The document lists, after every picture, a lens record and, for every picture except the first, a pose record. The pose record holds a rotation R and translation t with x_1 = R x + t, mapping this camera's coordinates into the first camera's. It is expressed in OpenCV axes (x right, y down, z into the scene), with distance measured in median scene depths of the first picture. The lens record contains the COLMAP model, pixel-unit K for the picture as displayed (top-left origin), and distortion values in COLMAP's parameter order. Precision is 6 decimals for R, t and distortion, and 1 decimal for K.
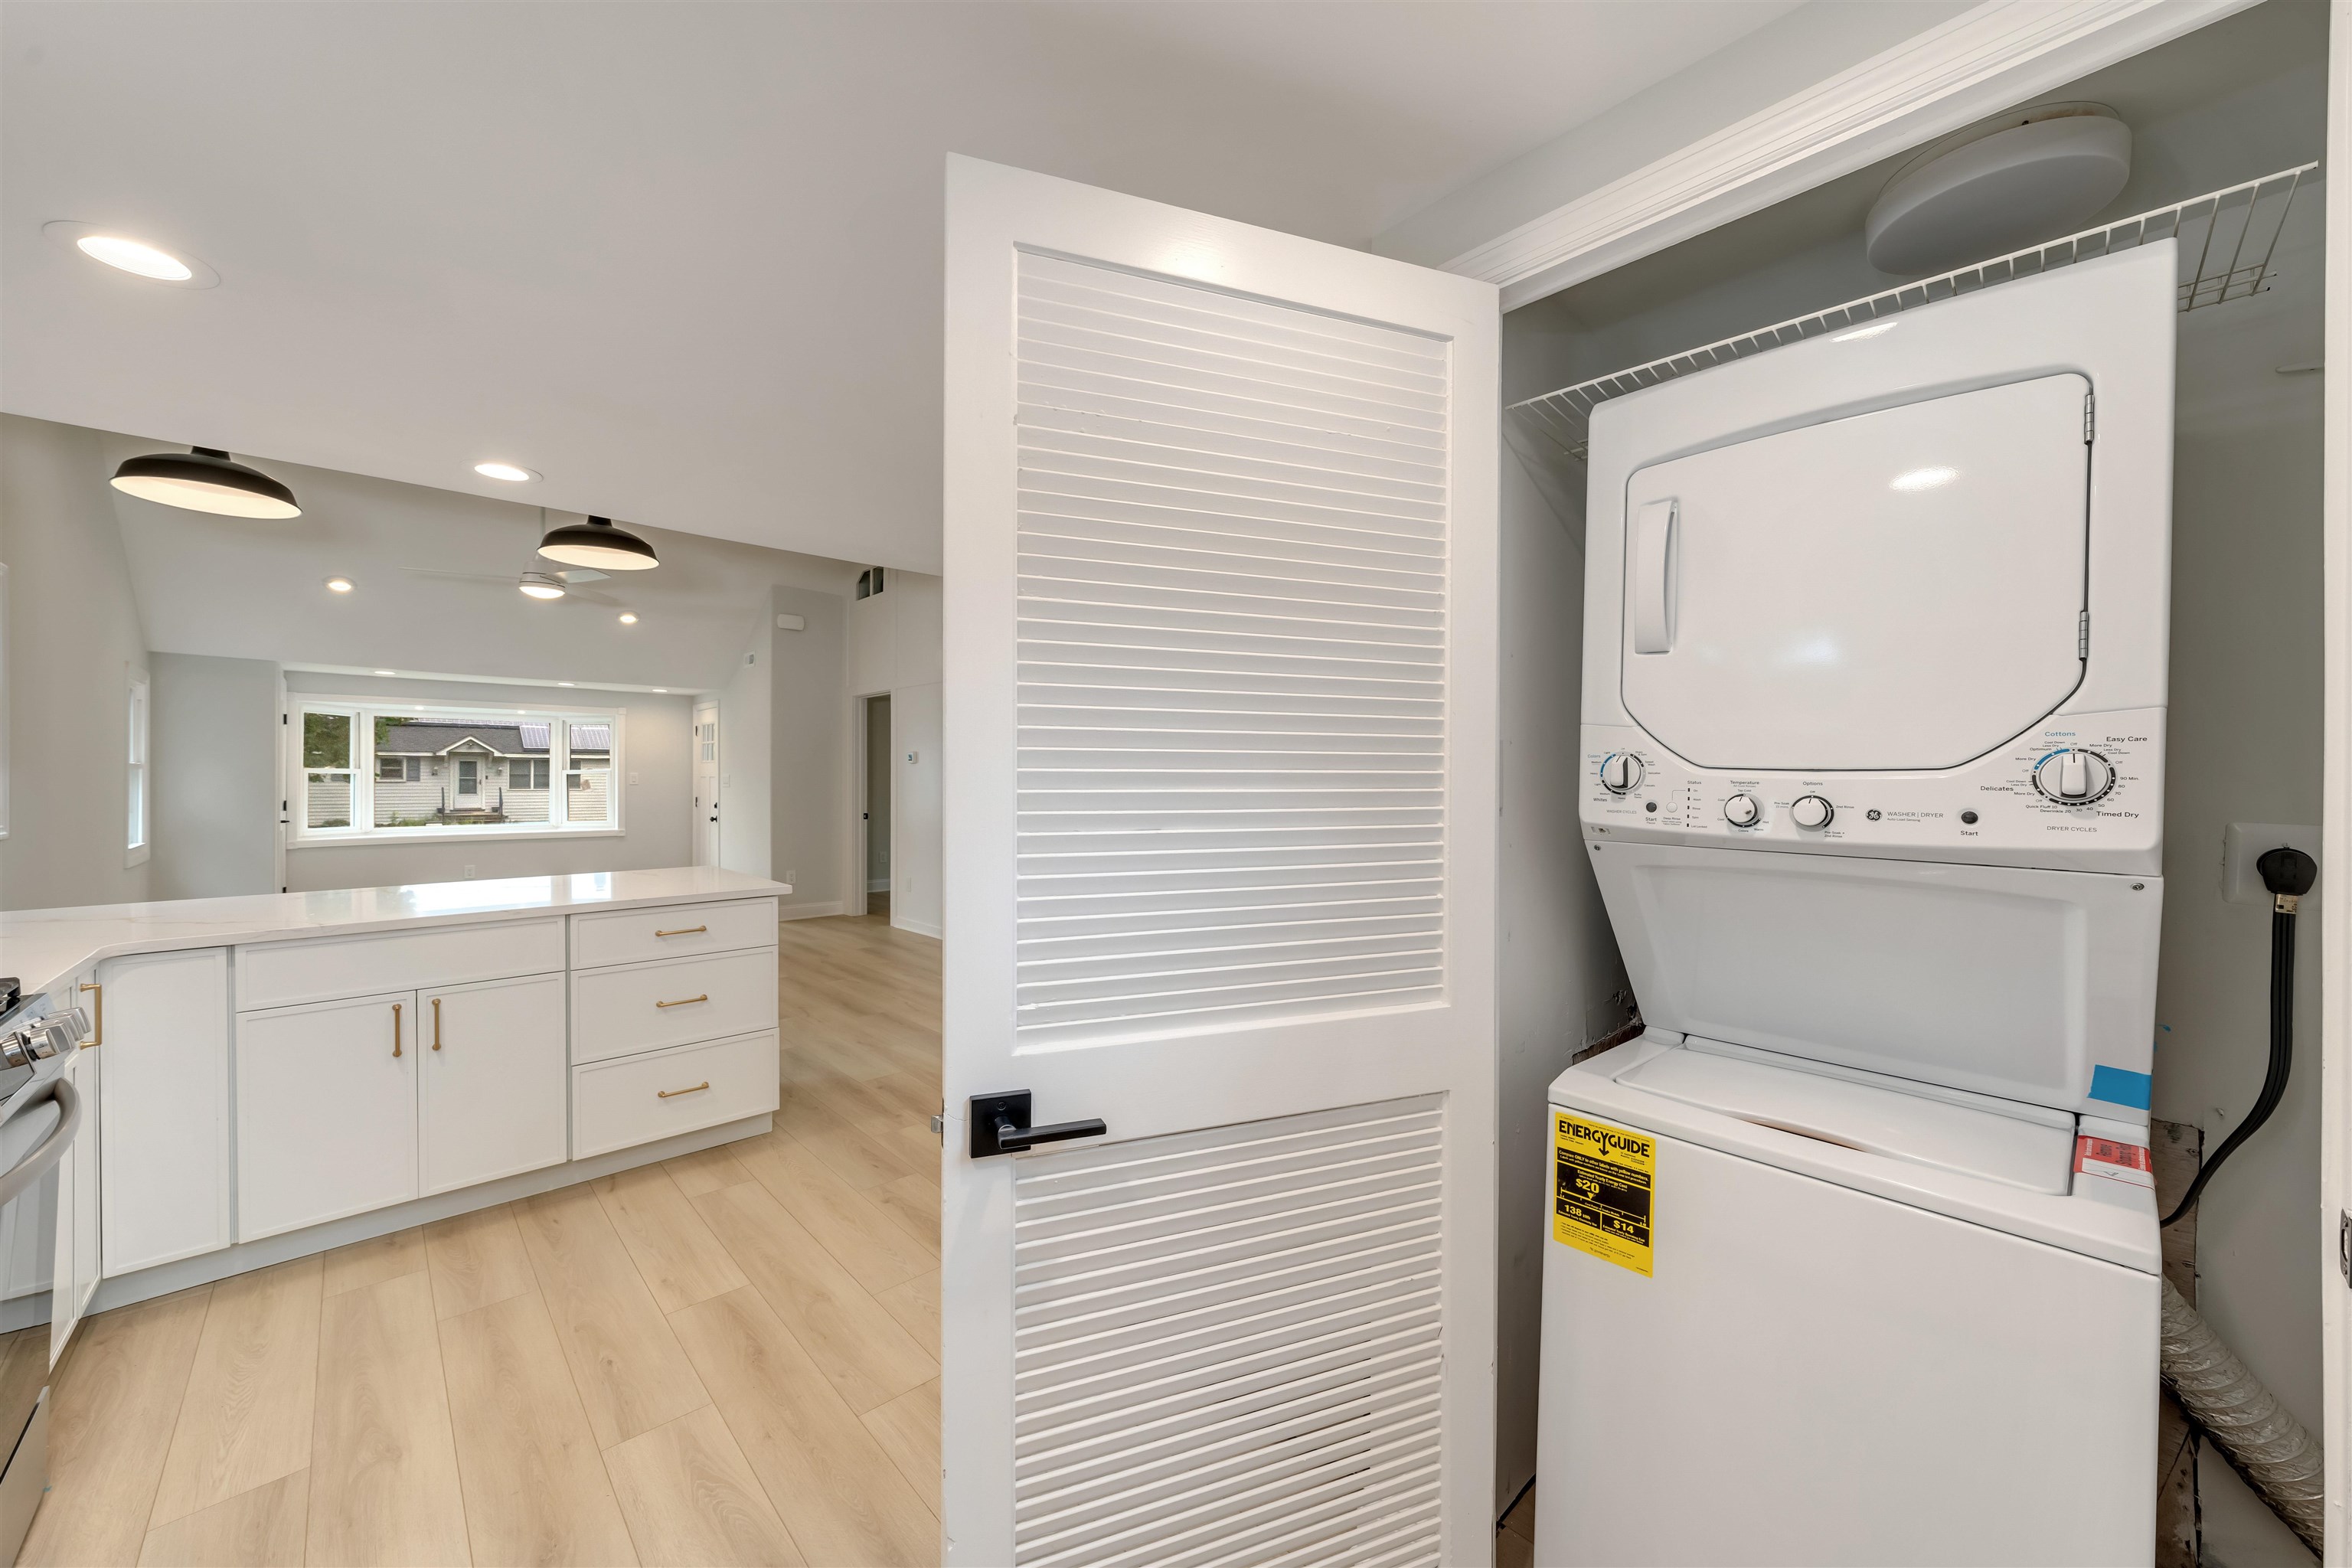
lens RADIAL K [[863.6, 0, 1196.9], [0, 863.6, 782.6], [0, 0, 1]] dist [0.000326, 0.000225]
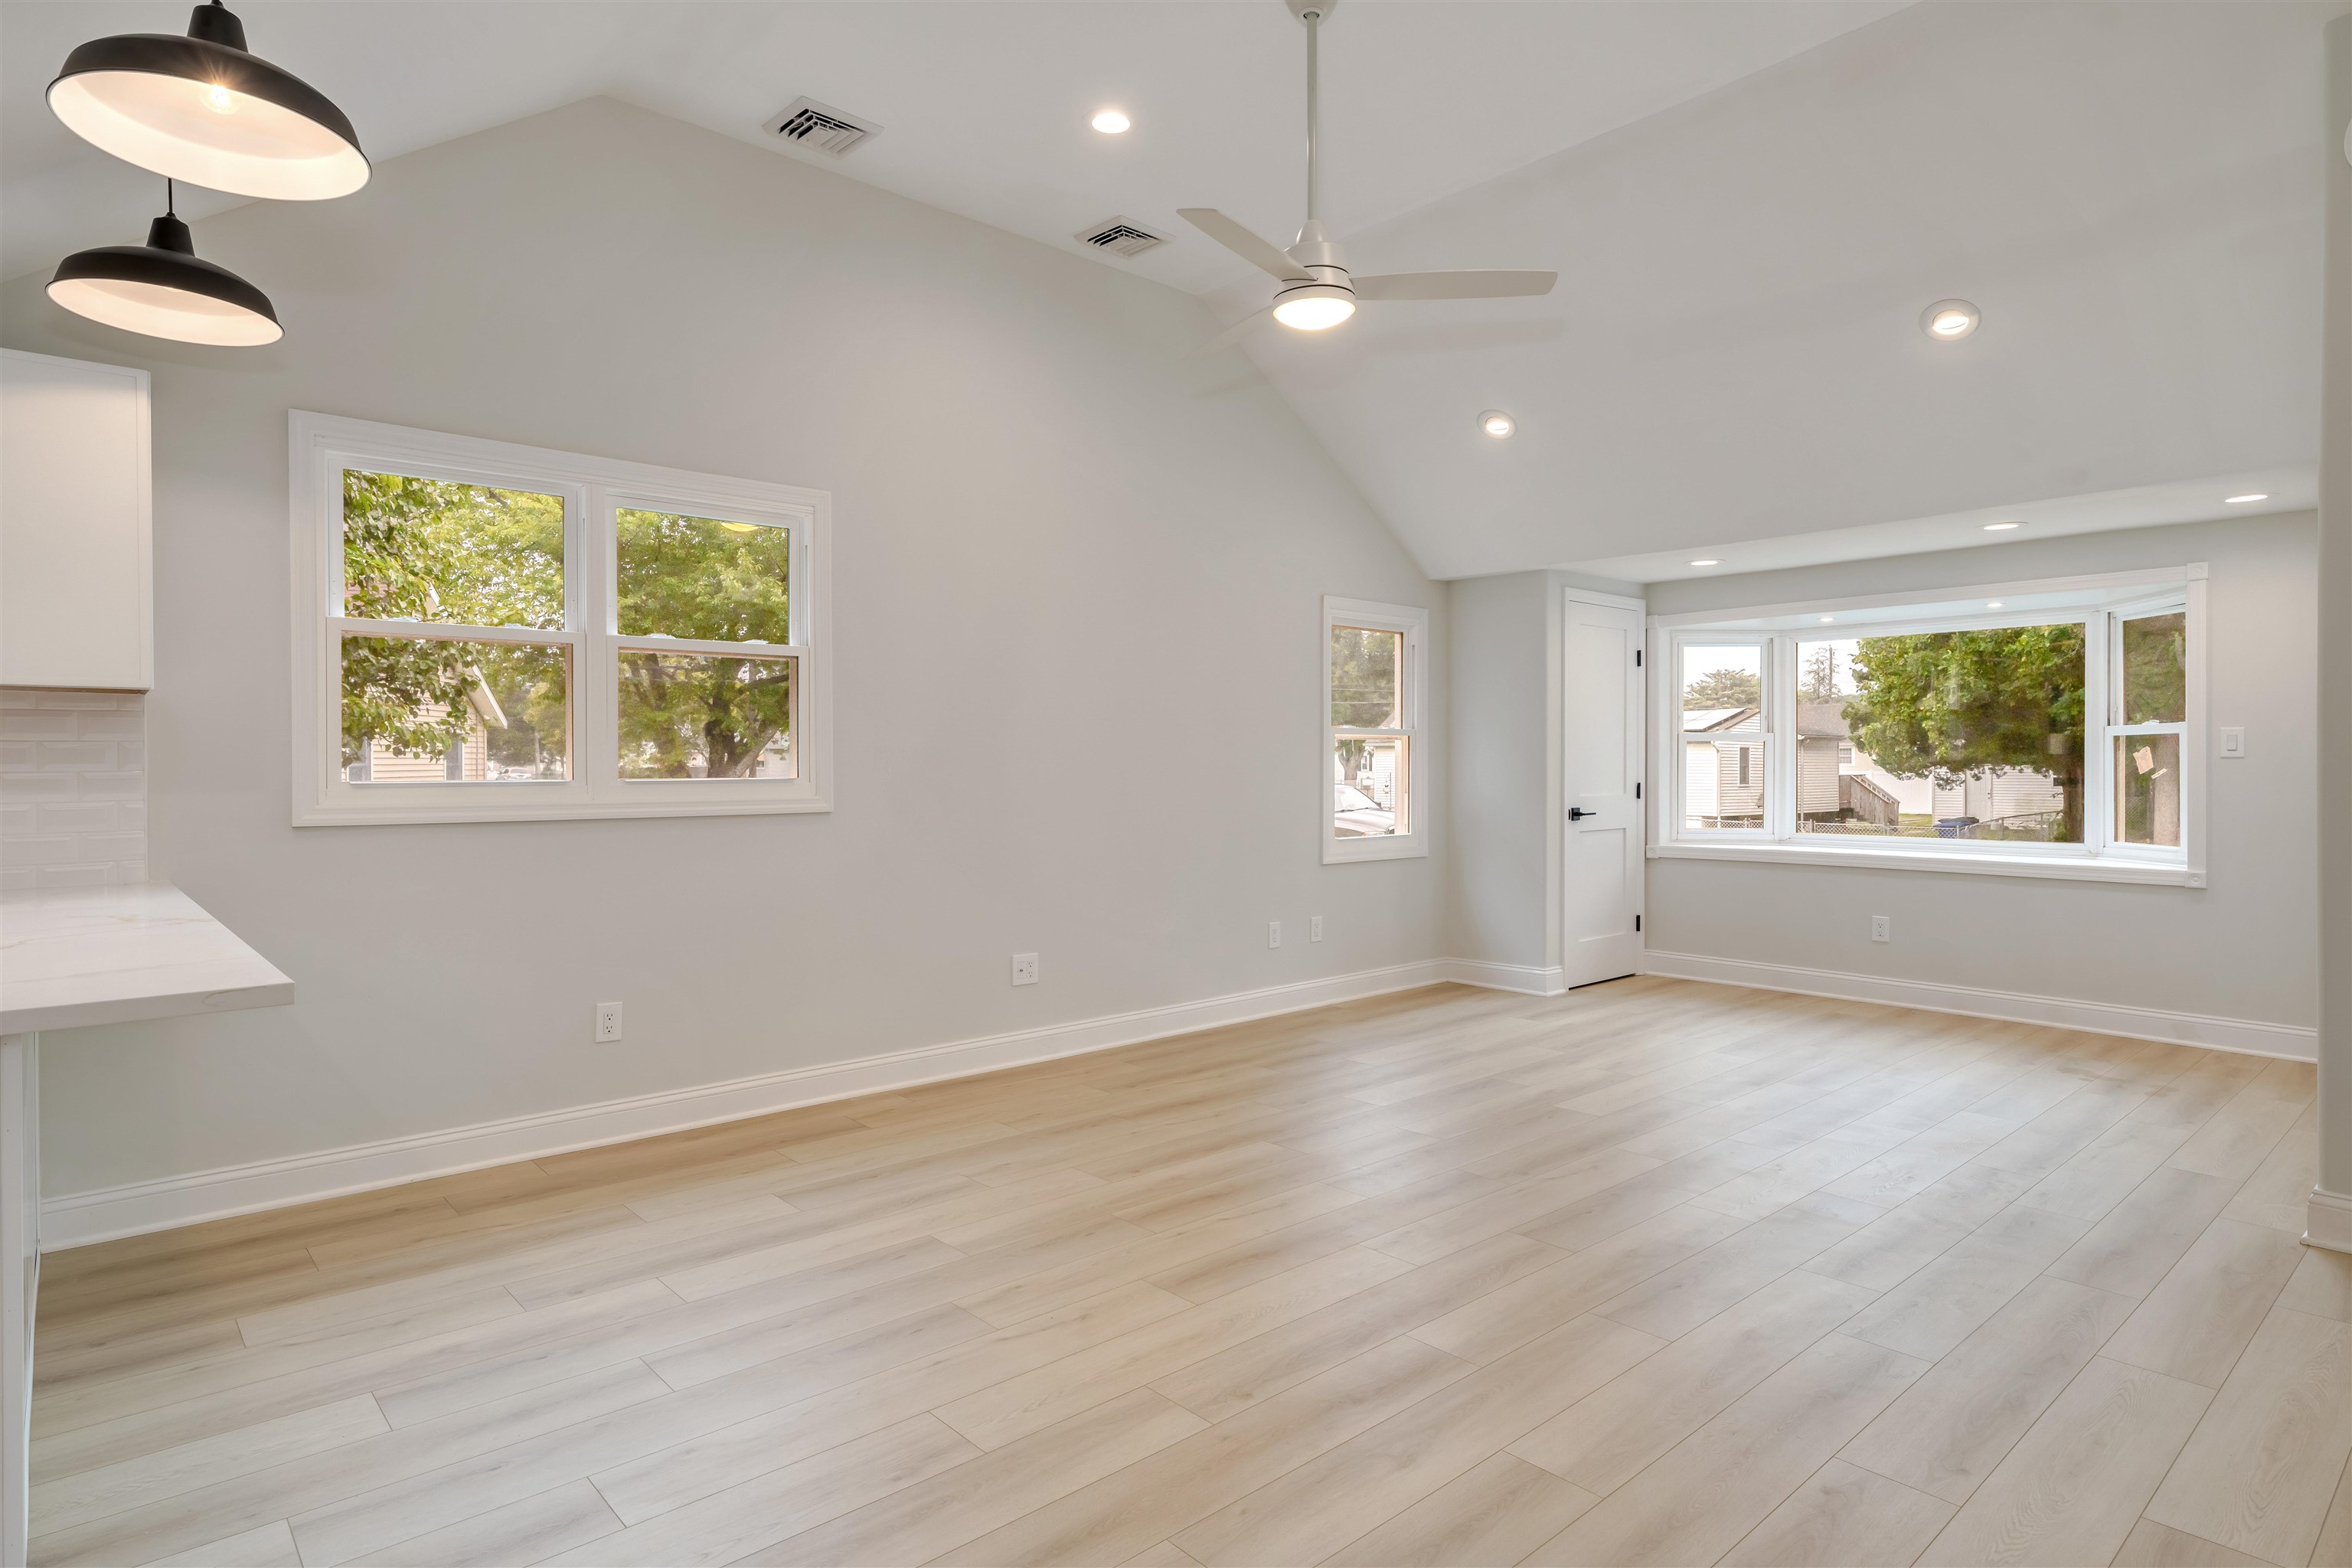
lens RADIAL K [[1269.2, 0, 1176.0], [0, 1269.2, 784.0], [0, 0, 1]] dist [0.004344, 0.000751]
pose [[-0.051754, 0.013637, -0.998567, -0.082570], [-0.002195, 0.999903, 0.013769, 0.010570], [0.998657, 0.002904, -0.051719, 0.785384]]
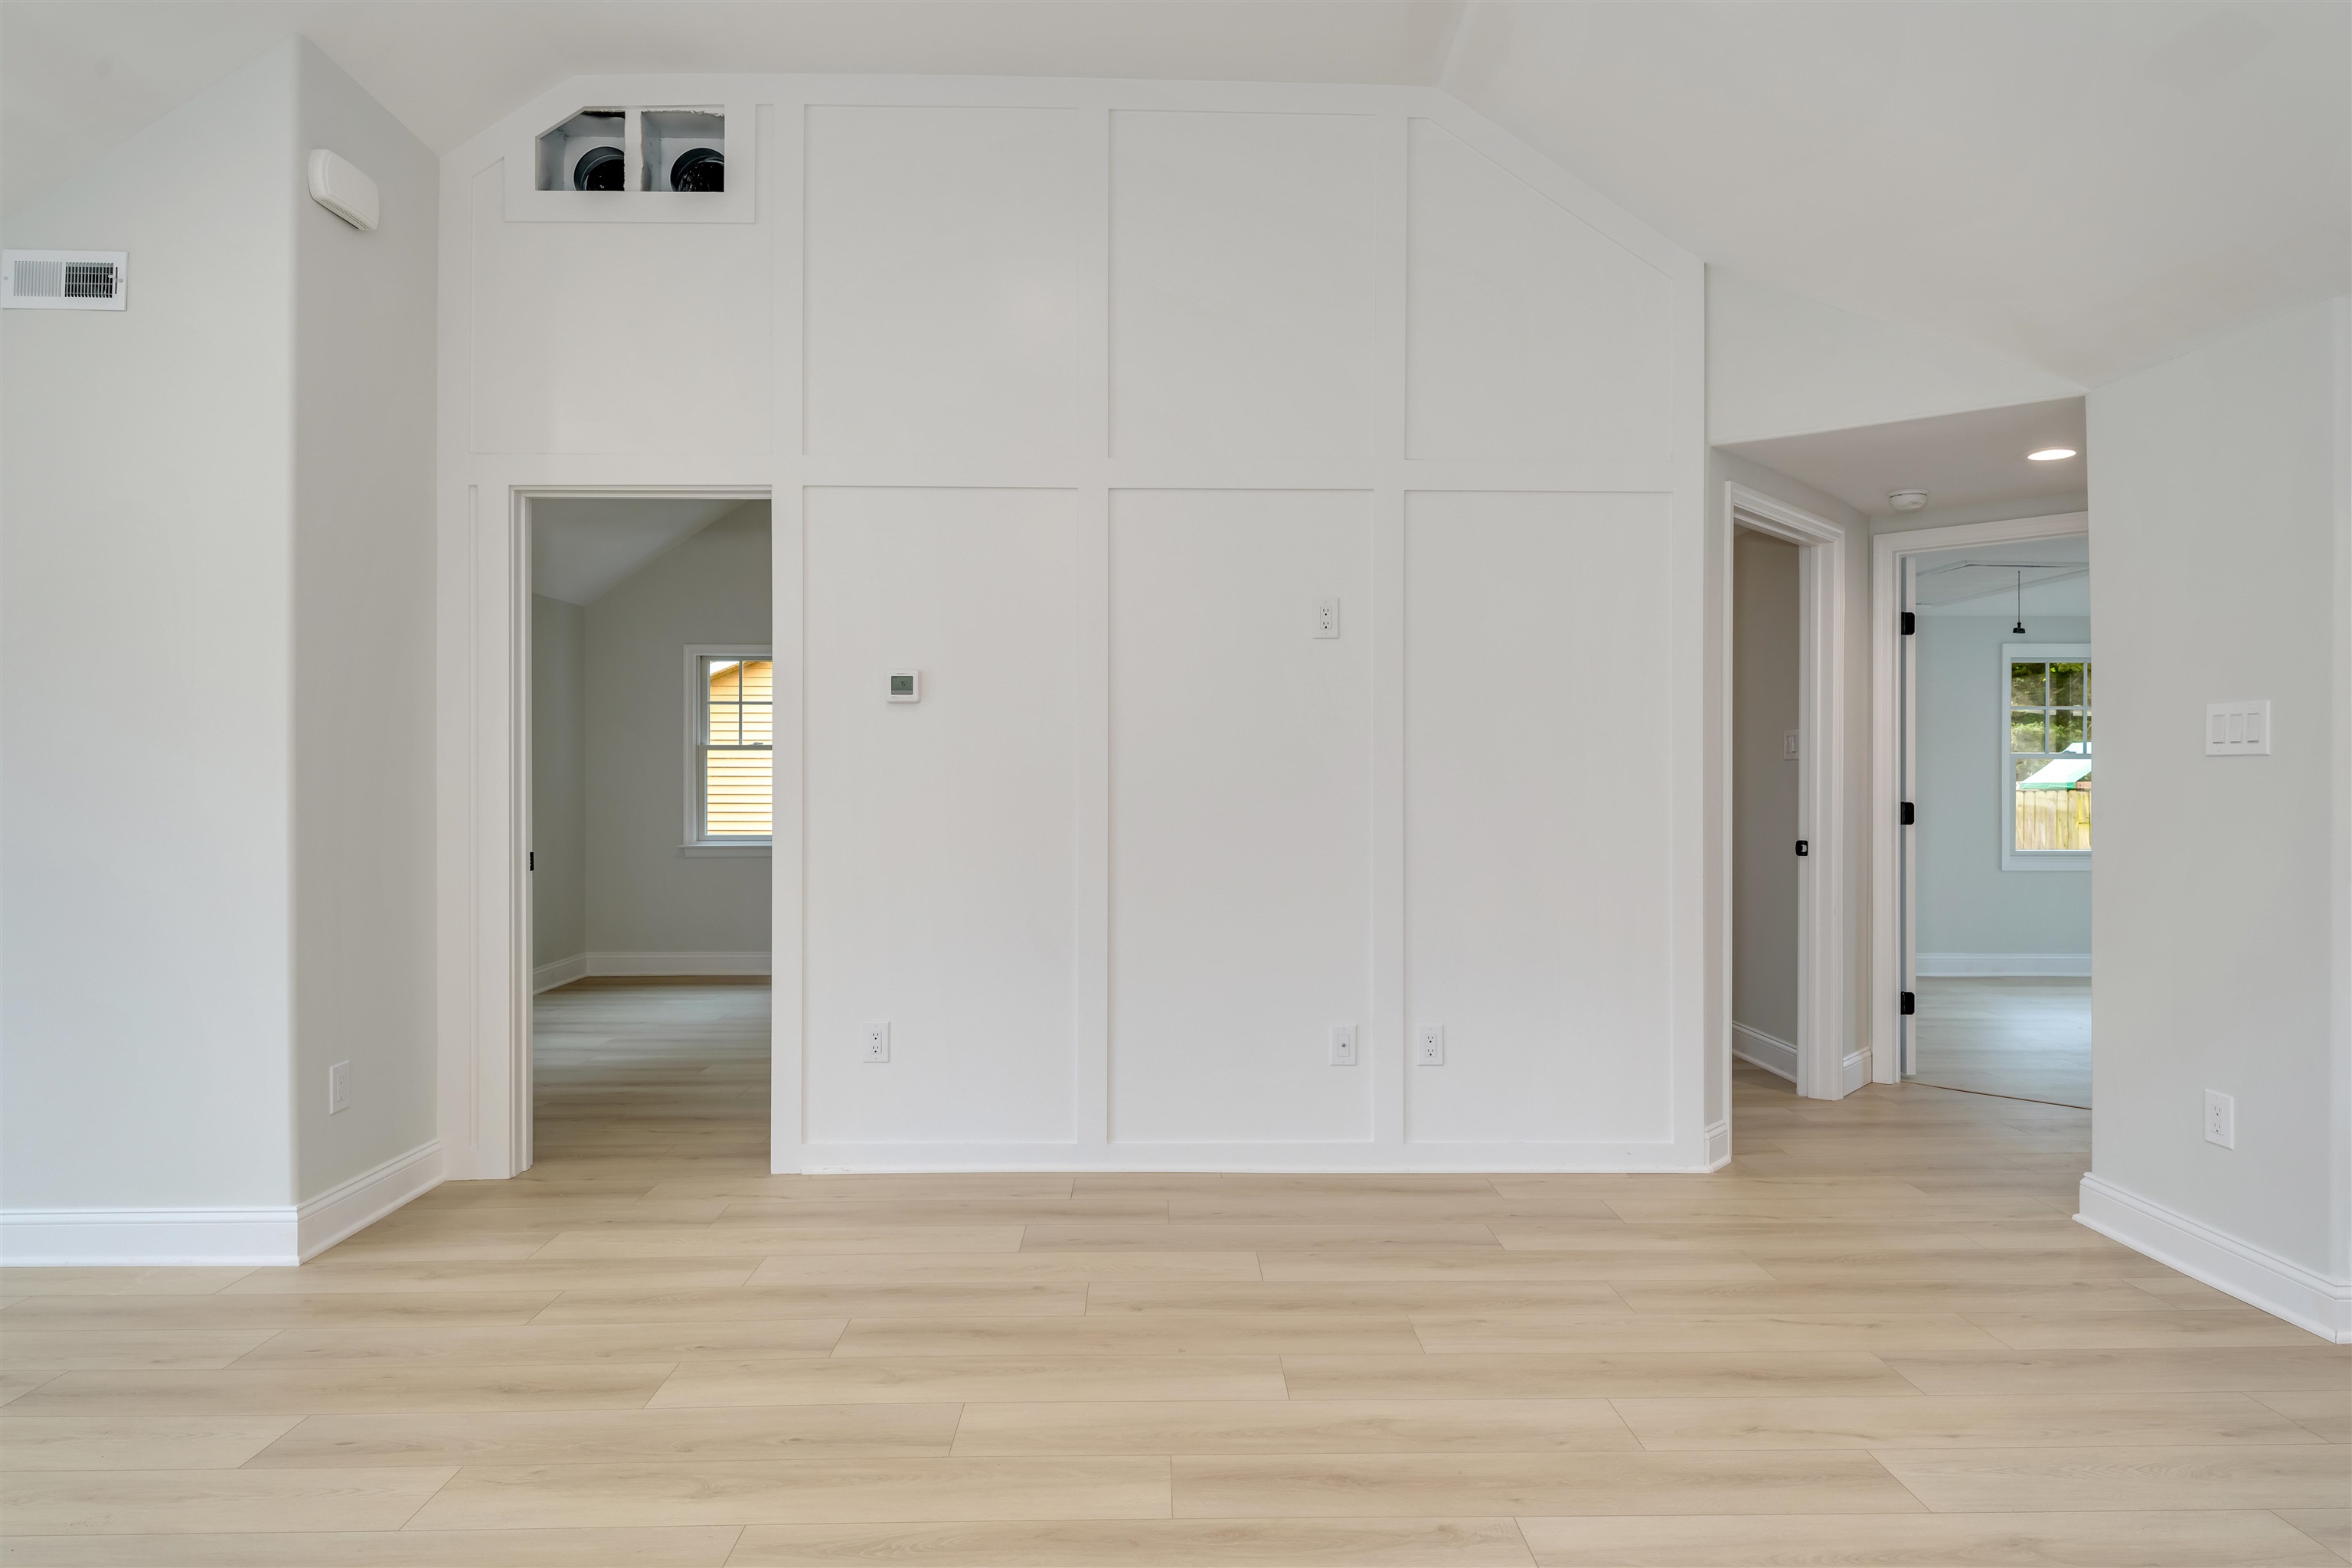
lens RADIAL K [[1294.4, 0, 1176.0], [0, 1294.4, 784.0], [0, 0, 1]] dist [0.004808, -0.000463]
pose [[0.687035, -0.003231, 0.726617, -0.721922], [0.003954, 0.999992, 0.000708, 0.012797], [-0.726614, 0.002387, 0.687042, 0.618674]]
